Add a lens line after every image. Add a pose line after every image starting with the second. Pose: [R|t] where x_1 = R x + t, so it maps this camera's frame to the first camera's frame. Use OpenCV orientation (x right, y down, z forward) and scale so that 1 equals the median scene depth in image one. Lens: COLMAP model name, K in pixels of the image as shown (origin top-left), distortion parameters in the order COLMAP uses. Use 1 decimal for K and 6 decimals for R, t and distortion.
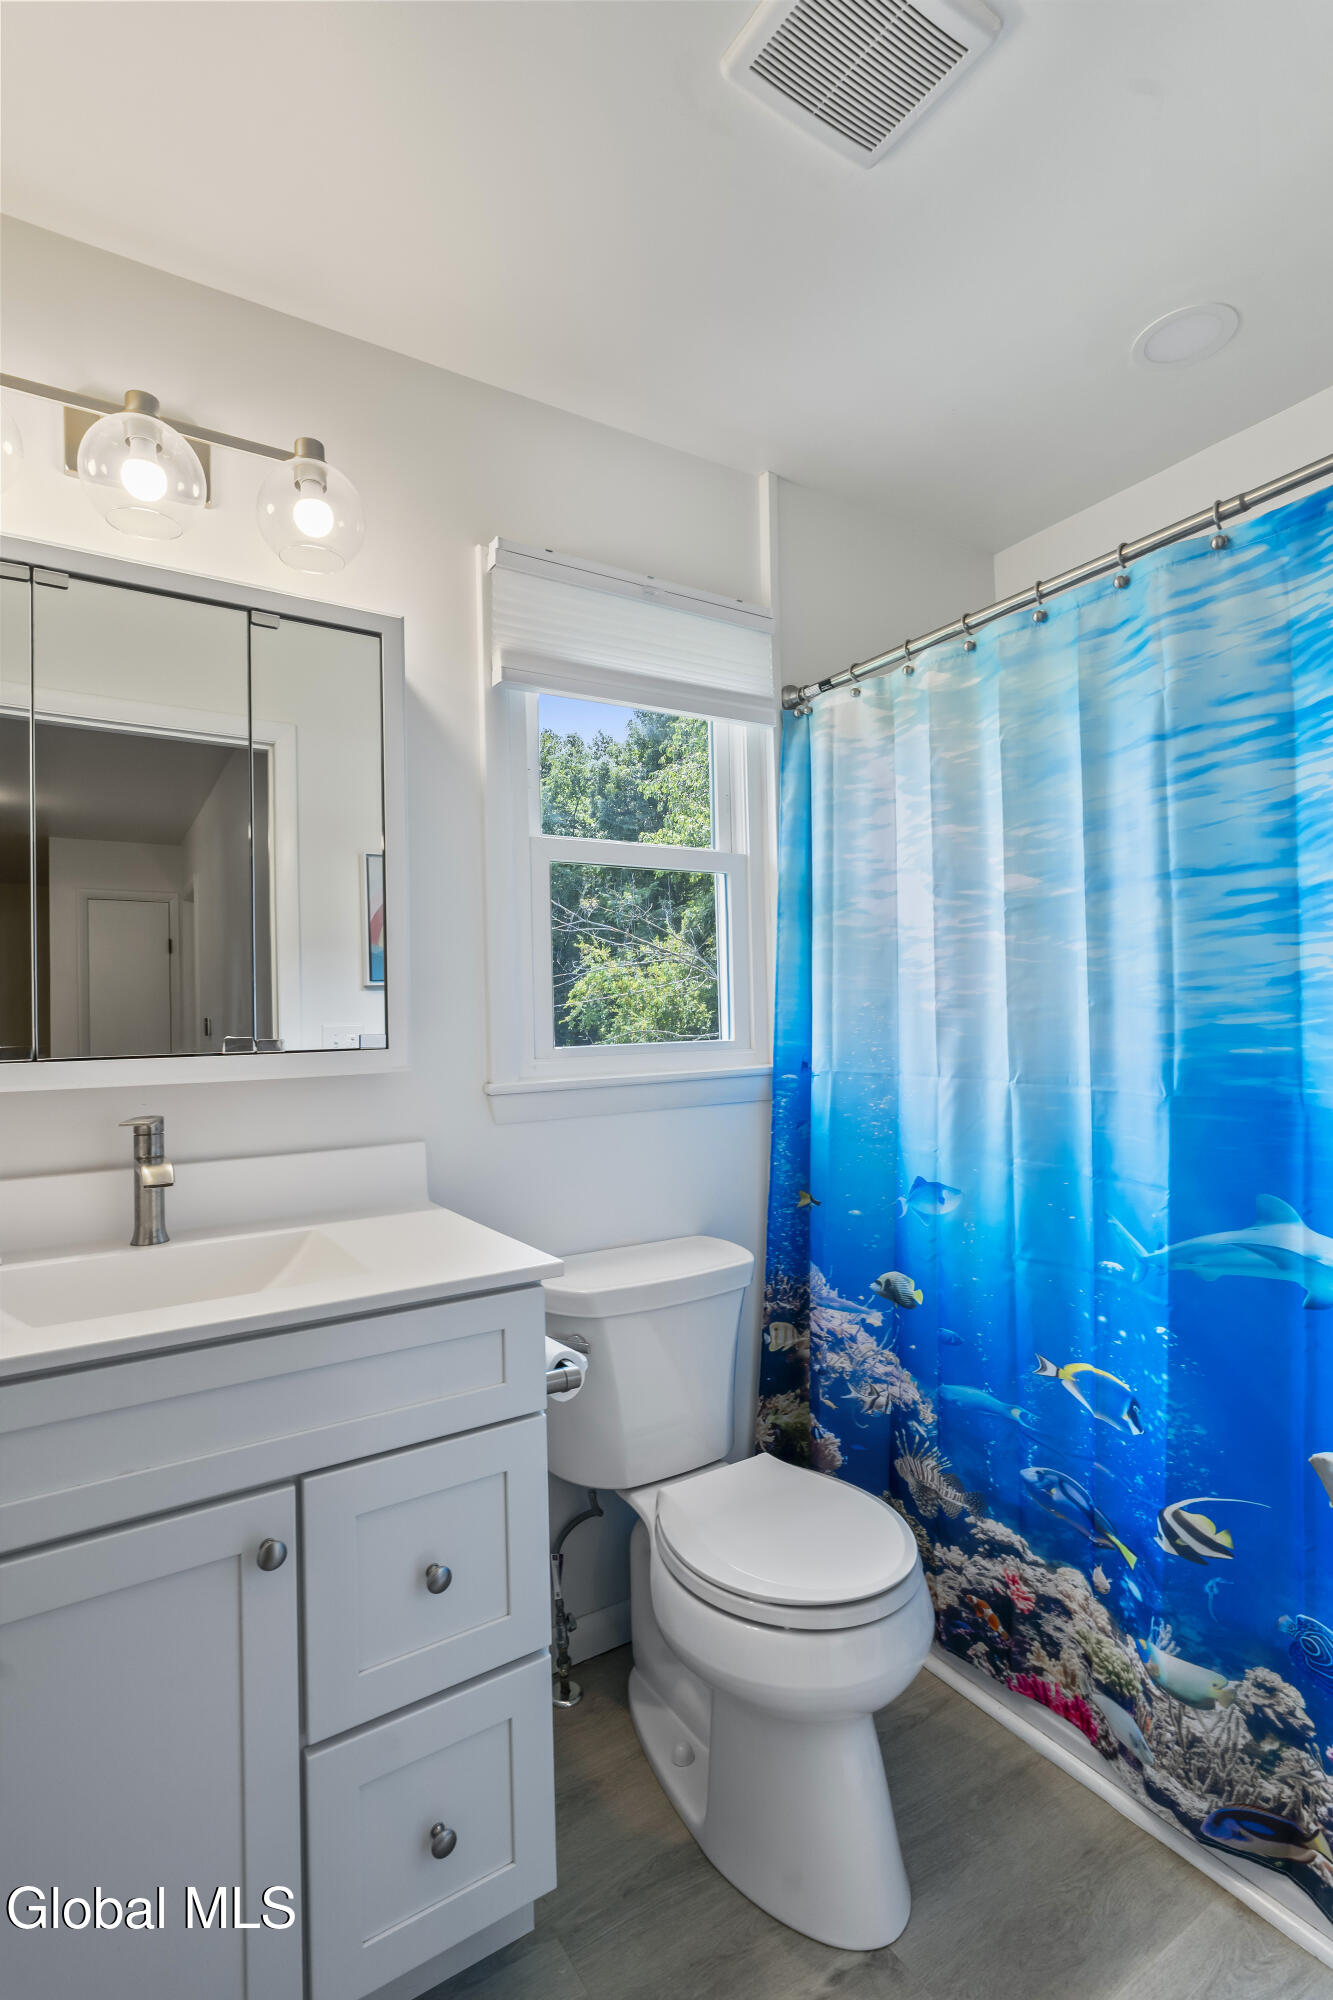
lens RADIAL K [[951.7, 0, 672.7], [0, 951.7, 1000.4], [0, 0, 1]] dist [-0.000280, 0.000698]
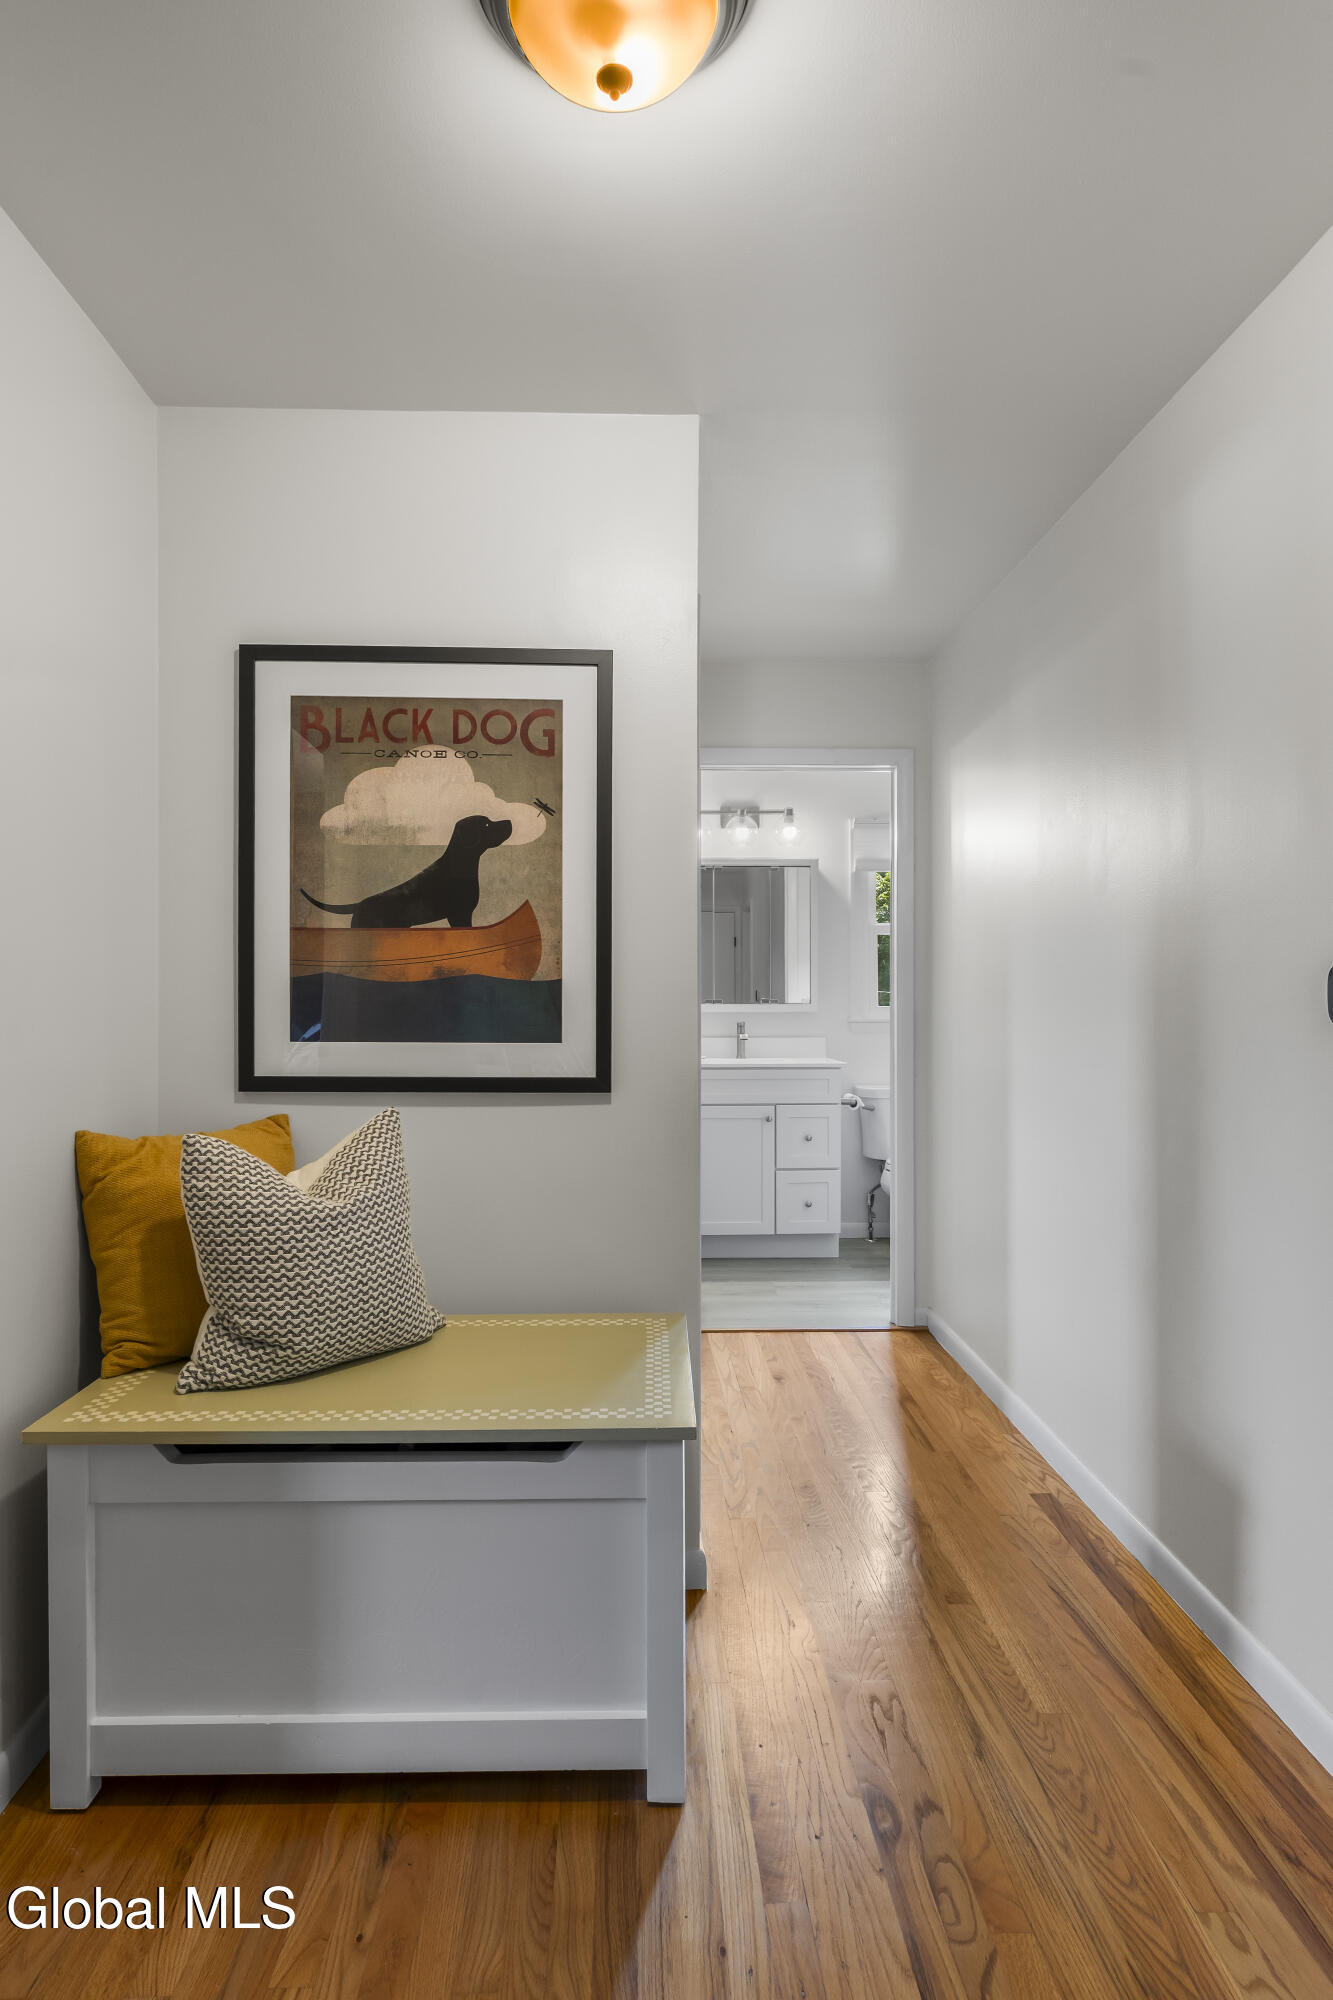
lens RADIAL K [[1153.3, 0, 666.5], [0, 1153.3, 1000.0], [0, 0, 1]] dist [0.004150, 0.001505]
pose [[0.861534, 0.025614, -0.507054, 1.212658], [-0.009164, 0.999348, 0.034912, -0.086898], [0.507617, -0.025431, 0.861207, -2.487831]]
